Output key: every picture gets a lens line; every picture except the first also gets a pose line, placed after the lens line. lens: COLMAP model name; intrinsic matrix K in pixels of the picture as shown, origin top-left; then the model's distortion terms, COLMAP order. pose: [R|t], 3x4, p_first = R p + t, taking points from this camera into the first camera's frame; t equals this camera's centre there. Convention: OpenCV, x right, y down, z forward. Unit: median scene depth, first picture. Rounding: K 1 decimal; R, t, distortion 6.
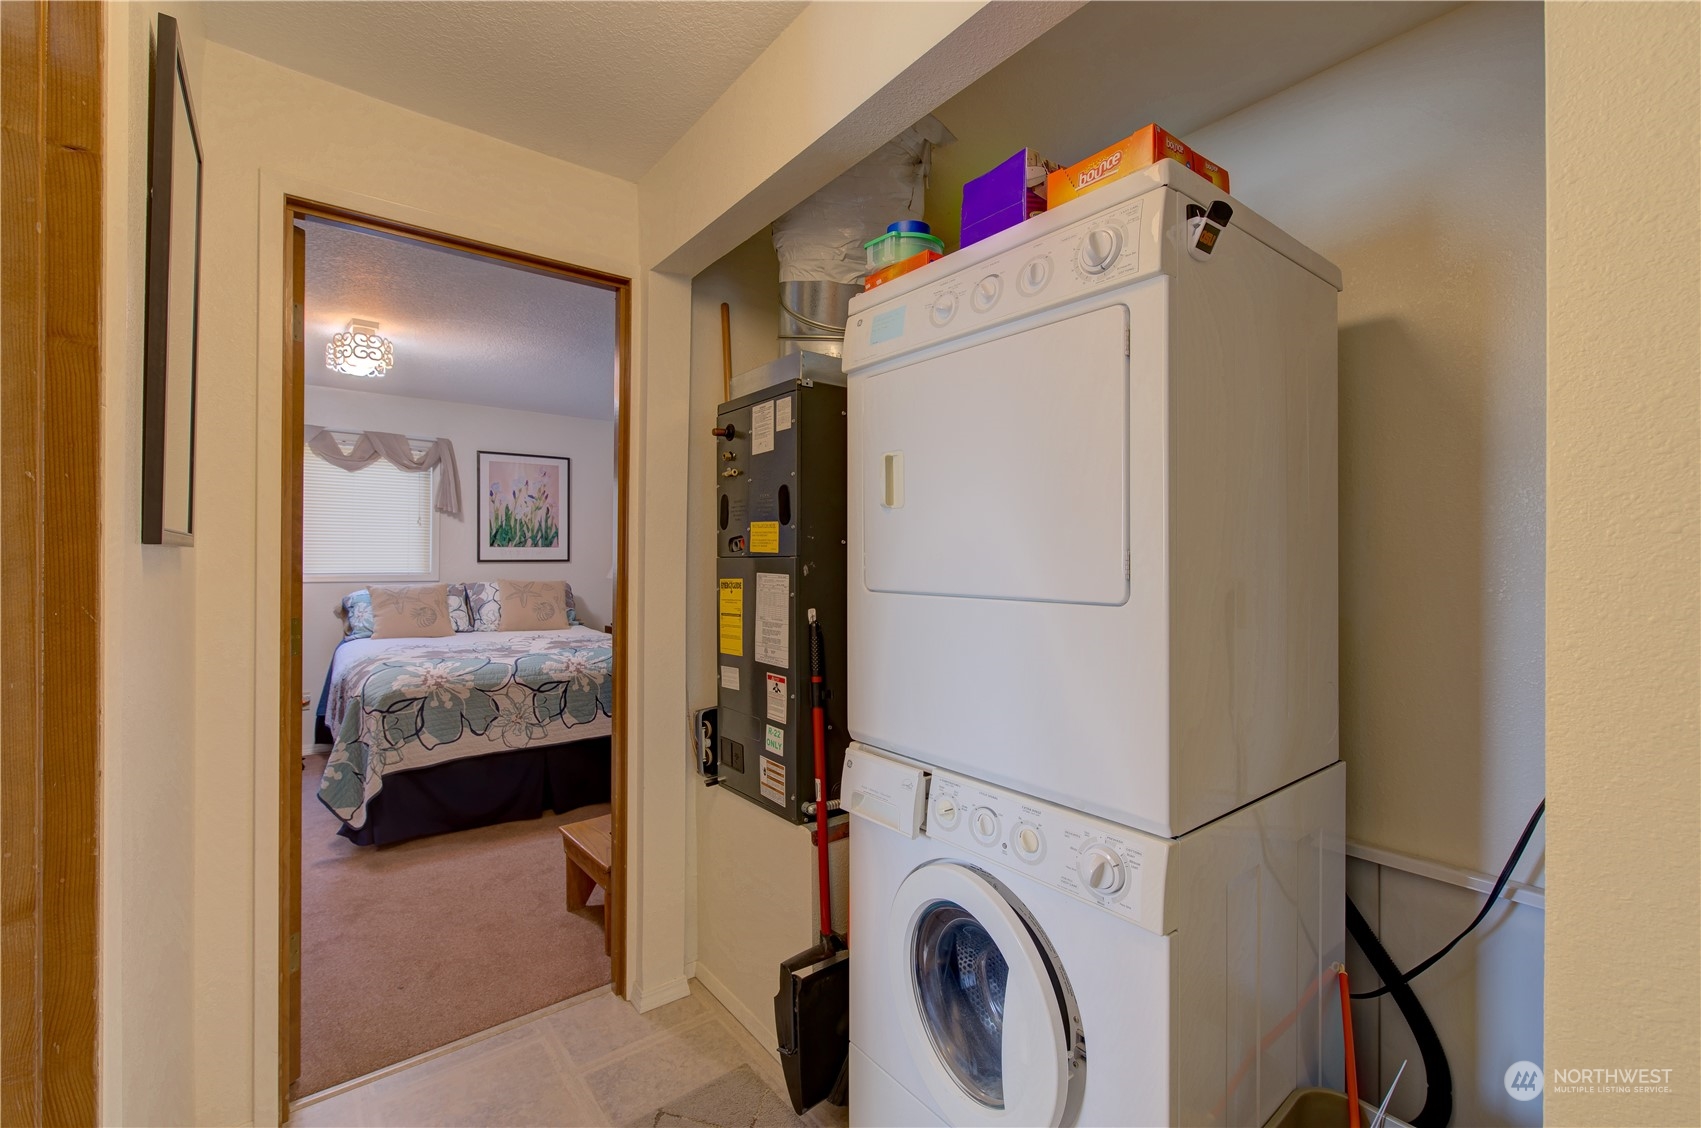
lens RADIAL K [[724.2, 0, 848.9], [0, 724.2, 554.3], [0, 0, 1]] dist [-0.000277, 0.000047]
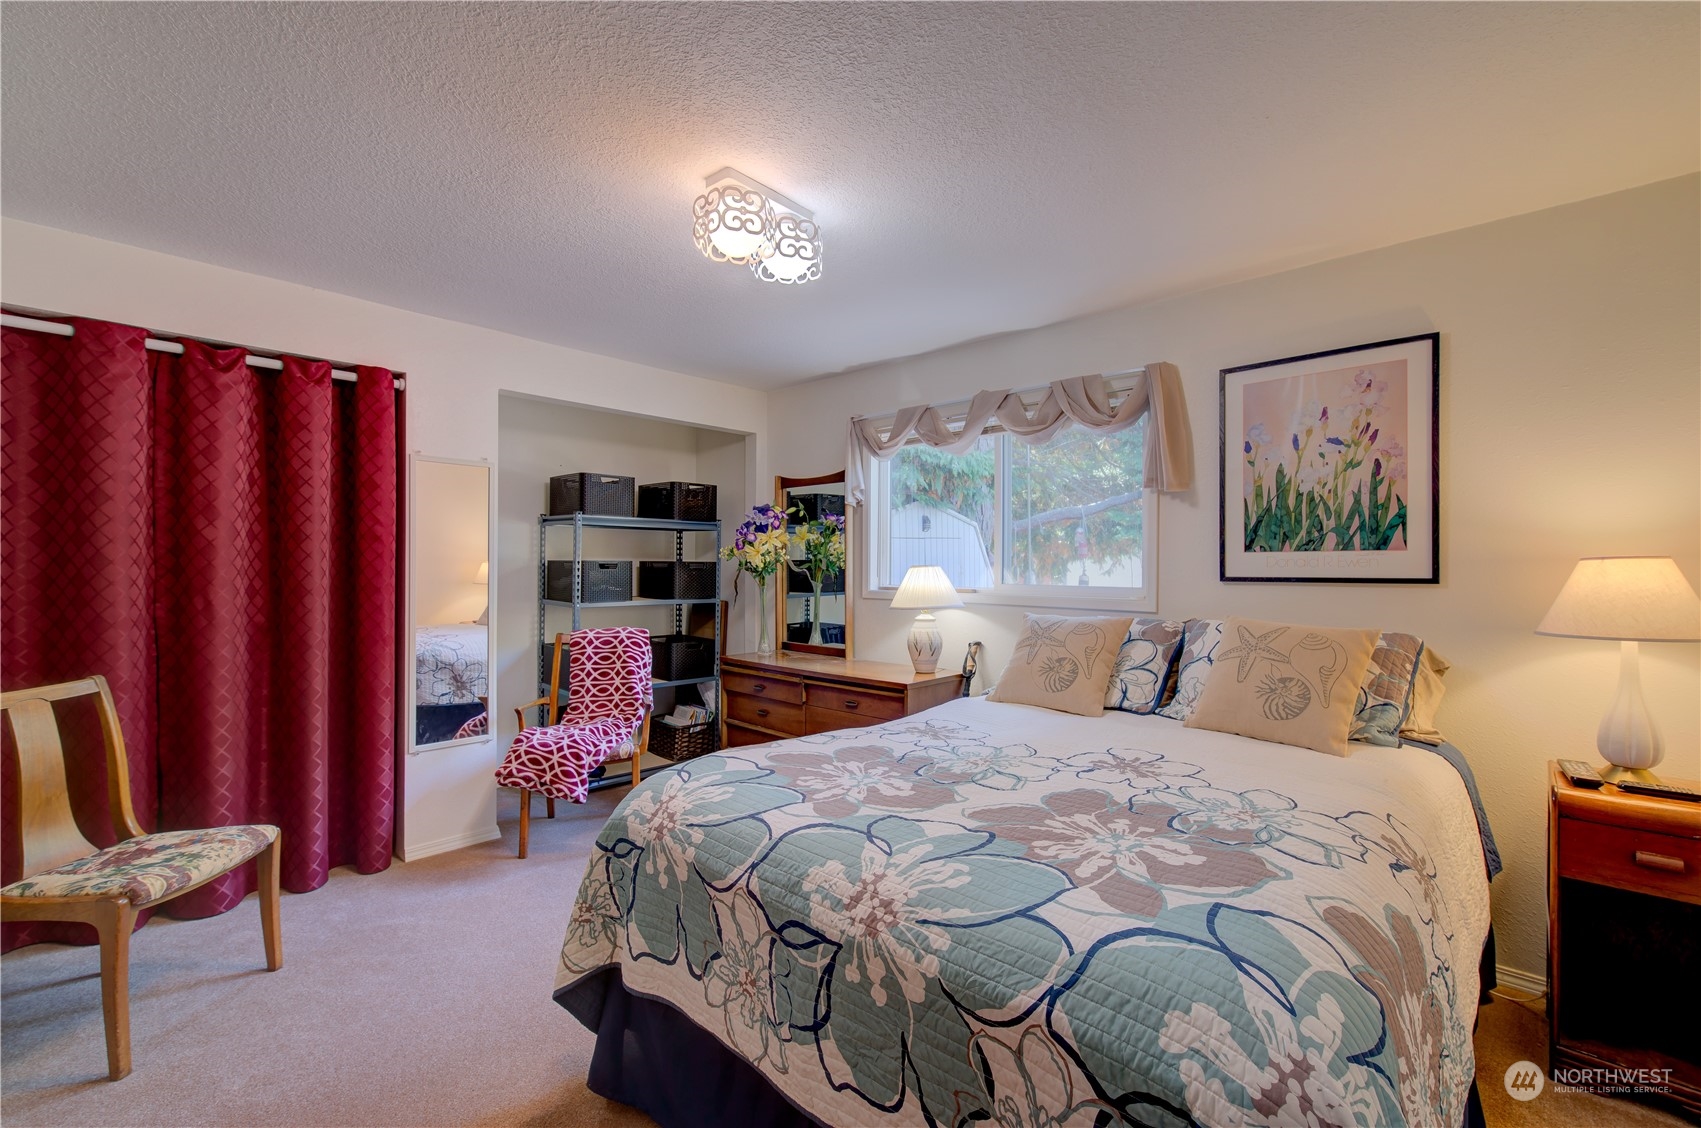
lens RADIAL K [[720.1, 0, 856.4], [0, 720.1, 565.7], [0, 0, 1]] dist [-0.001098, 0.000095]
pose [[0.165388, -0.001781, -0.986227, -0.040586], [-0.000175, 0.999998, -0.001835, 0.000528], [0.986229, 0.000477, 0.165388, 0.666294]]
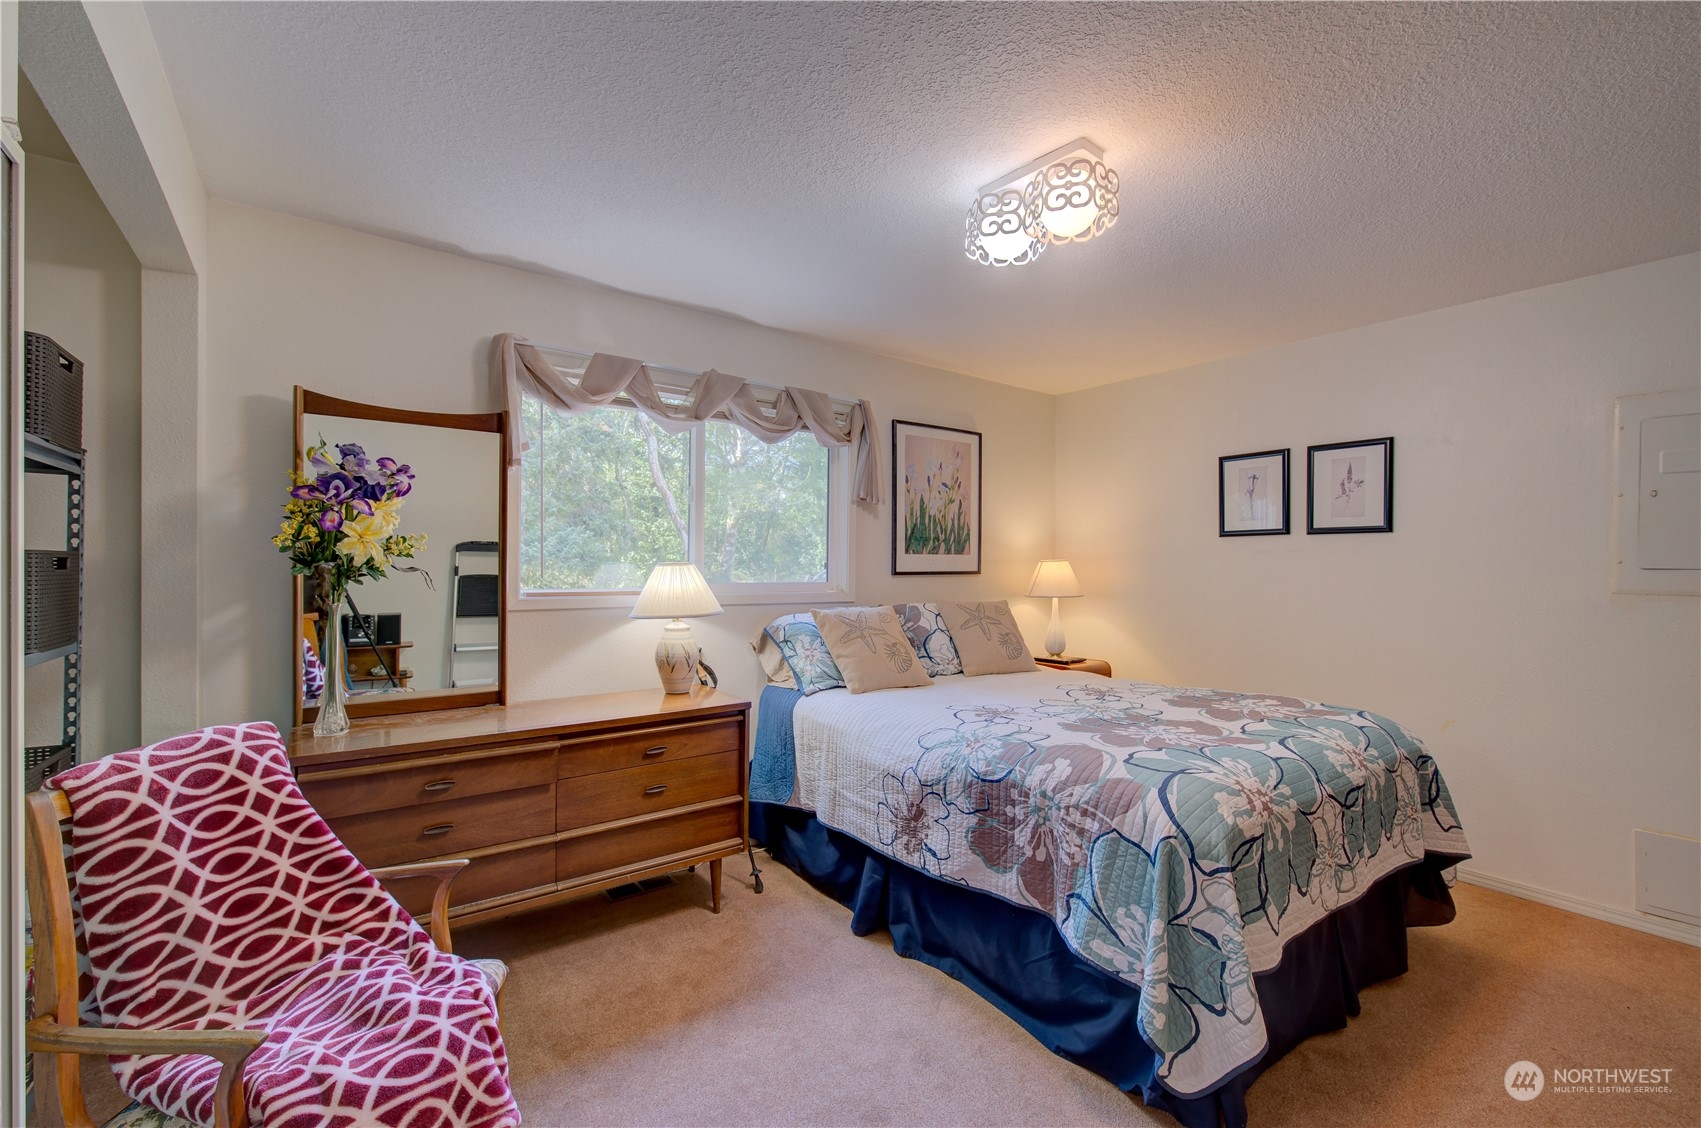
lens RADIAL K [[720.1, 0, 856.4], [0, 720.1, 565.7], [0, 0, 1]] dist [-0.001098, 0.000095]
pose [[0.999812, 0.002179, -0.019286, -0.547955], [-0.002083, 0.999986, 0.004964, -0.001763], [0.019297, -0.004923, 0.999802, 0.290942]]
